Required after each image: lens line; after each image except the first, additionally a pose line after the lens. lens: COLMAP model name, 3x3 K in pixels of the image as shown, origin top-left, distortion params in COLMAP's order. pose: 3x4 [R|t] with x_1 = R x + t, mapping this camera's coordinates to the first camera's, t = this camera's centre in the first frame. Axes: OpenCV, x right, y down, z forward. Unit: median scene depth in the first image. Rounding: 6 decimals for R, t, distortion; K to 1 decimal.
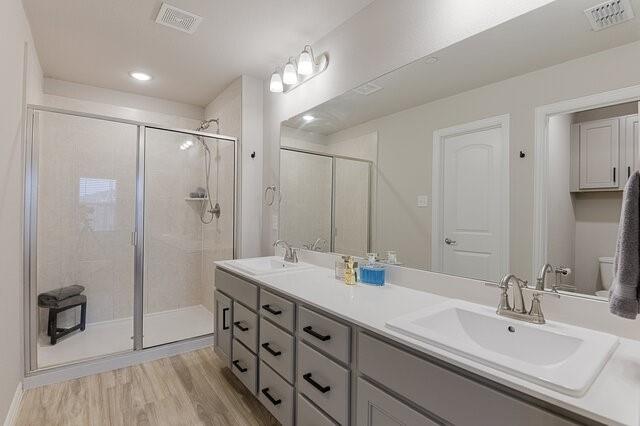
lens RADIAL K [[309.8, 0, 320.0], [0, 309.8, 213.0], [0, 0, 1]] dist [0.025884, -0.032411]
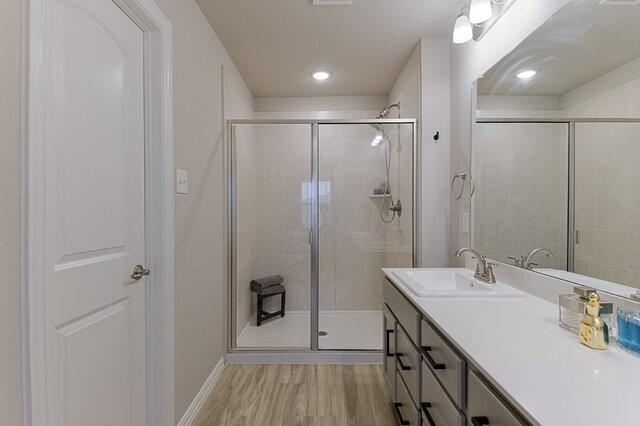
lens RADIAL K [[309.8, 0, 320.0], [0, 309.8, 213.0], [0, 0, 1]] dist [0.025884, -0.032411]
pose [[0.787085, -0.007892, -0.616794, 0.041348], [0.012417, 0.999918, 0.003051, 0.001893], [0.616719, -0.010060, 0.787119, 0.223027]]
